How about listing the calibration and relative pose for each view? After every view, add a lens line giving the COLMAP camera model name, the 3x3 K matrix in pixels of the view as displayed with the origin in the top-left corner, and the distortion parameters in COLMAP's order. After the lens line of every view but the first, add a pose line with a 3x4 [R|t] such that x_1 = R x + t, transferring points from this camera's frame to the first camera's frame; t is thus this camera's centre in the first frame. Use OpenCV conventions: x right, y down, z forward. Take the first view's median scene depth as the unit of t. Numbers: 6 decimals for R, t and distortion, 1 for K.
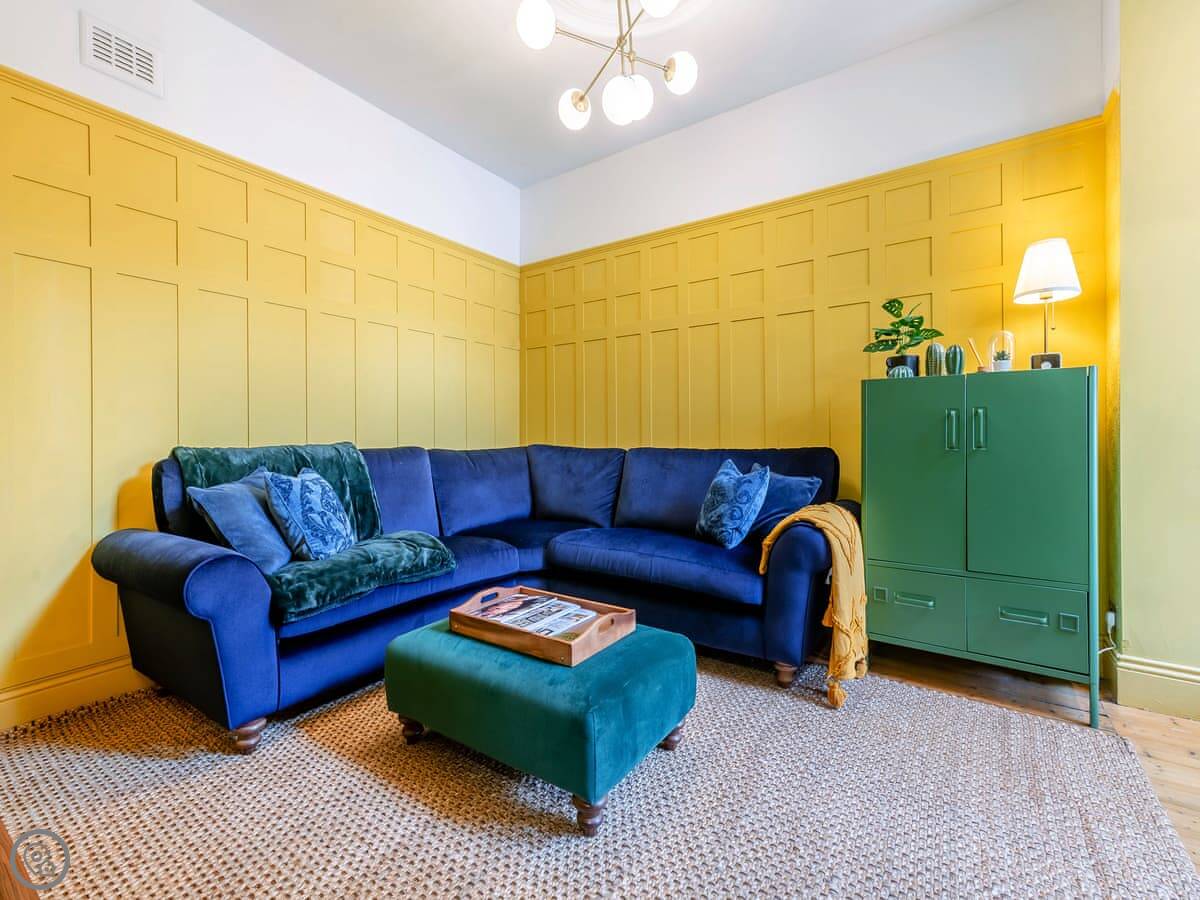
lens RADIAL K [[525.1, 0, 600.6], [0, 525.1, 441.4], [0, 0, 1]] dist [-0.001681, 0.000206]
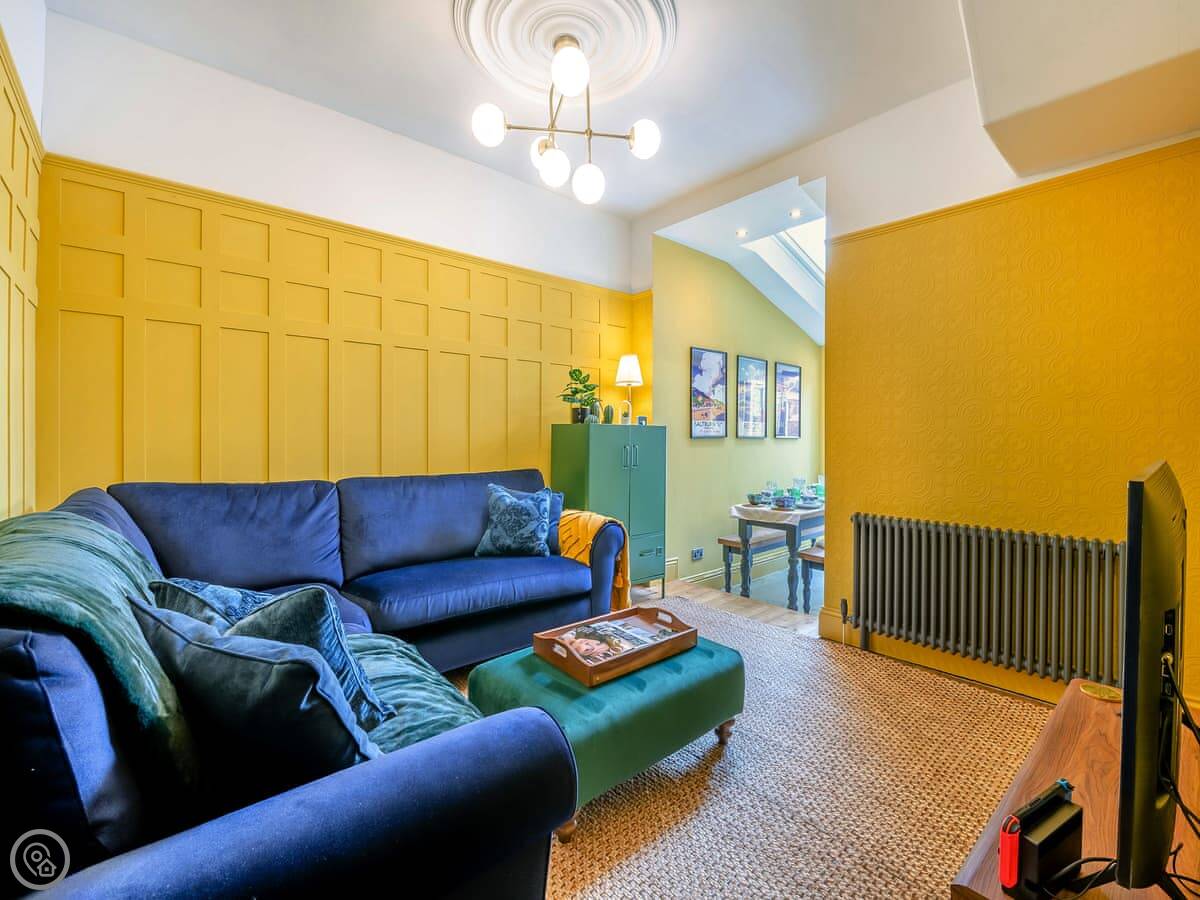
lens RADIAL K [[525.1, 0, 597.7], [0, 525.1, 444.1], [0, 0, 1]] dist [-0.001681, 0.000206]
pose [[0.265518, -0.011832, 0.964033, -0.968547], [0.001598, 0.999929, 0.011833, -0.079057], [-0.964105, -0.001601, 0.265518, 0.586495]]
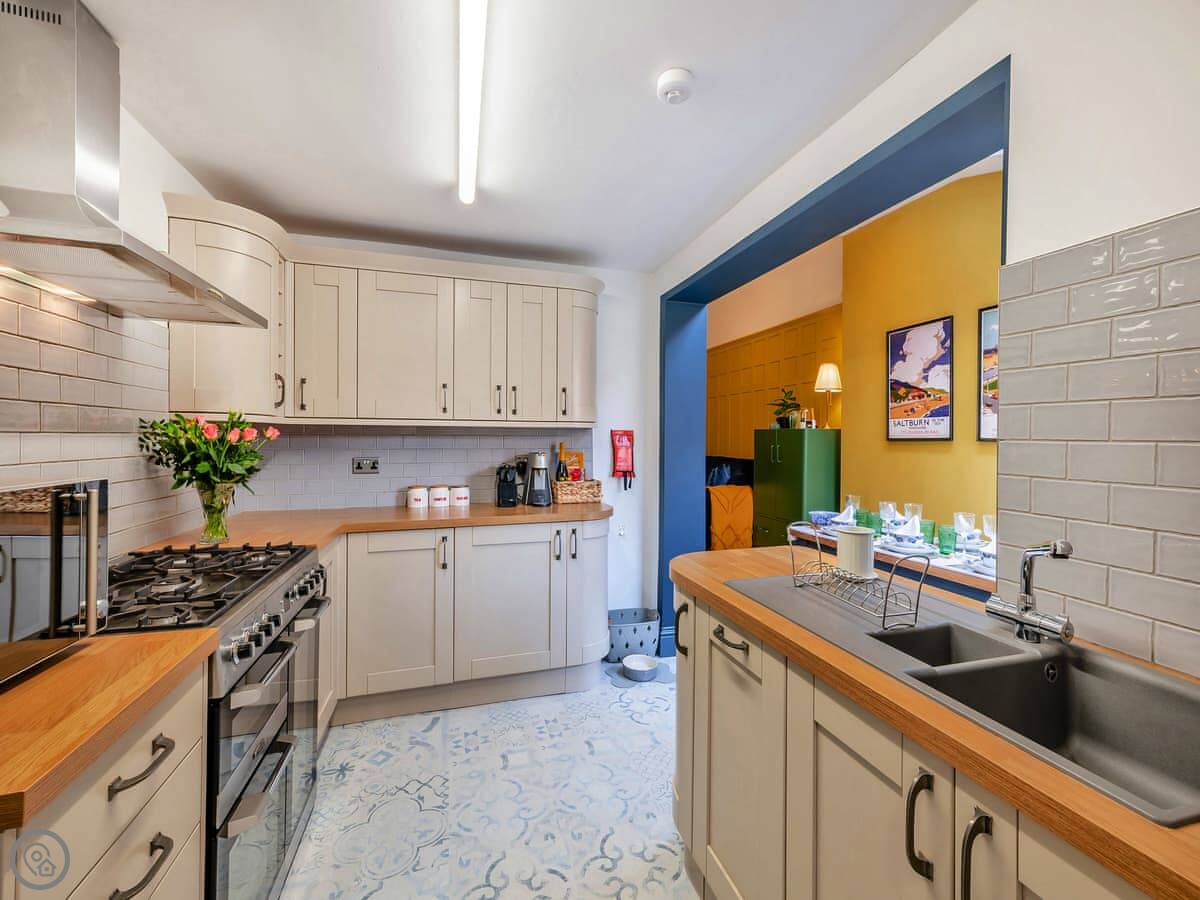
lens RADIAL K [[525.1, 0, 603.4], [0, 525.1, 442.0], [0, 0, 1]] dist [-0.001681, 0.000206]
pose [[0.770117, 0.008586, -0.637845, 1.438673], [-0.005732, 0.999962, 0.006540, -0.079520], [0.637877, -0.001380, 0.770137, -1.099631]]
